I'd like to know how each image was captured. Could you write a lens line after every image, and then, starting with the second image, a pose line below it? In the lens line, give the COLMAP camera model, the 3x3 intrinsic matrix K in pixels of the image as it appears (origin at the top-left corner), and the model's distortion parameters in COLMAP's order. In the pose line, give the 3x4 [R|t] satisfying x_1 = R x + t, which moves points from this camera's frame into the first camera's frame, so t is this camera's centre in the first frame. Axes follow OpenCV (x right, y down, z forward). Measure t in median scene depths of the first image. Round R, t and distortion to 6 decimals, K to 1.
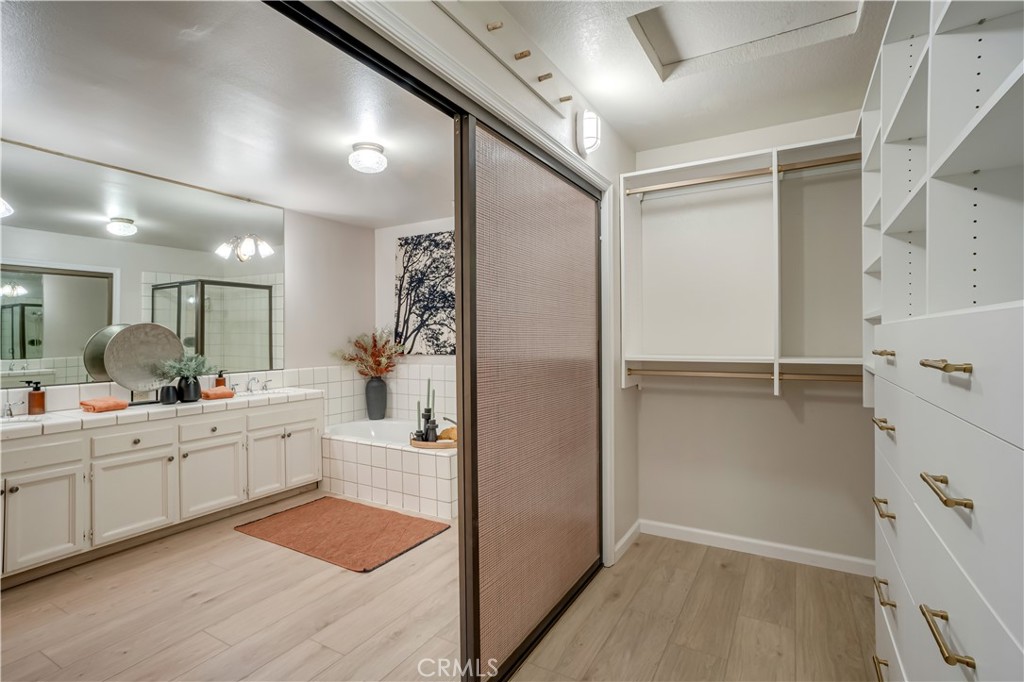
lens RADIAL K [[483.0, 0, 524.9], [0, 483.0, 339.6], [0, 0, 1]] dist [-0.049693, 0.023281]
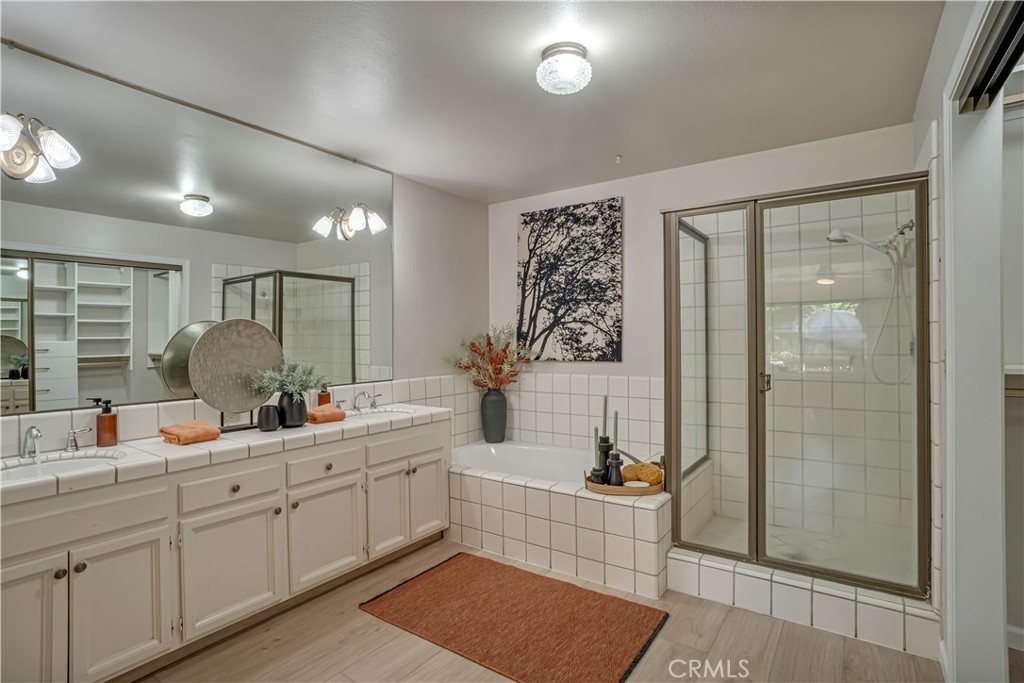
lens RADIAL K [[493.6, 0, 512.0], [0, 493.6, 341.5], [0, 0, 1]] dist [-0.062818, 0.022368]
pose [[0.995617, -0.000883, -0.093515, -0.260213], [0.000692, 0.999998, -0.002080, 0.001550], [0.093517, 0.002006, 0.995616, 0.244762]]
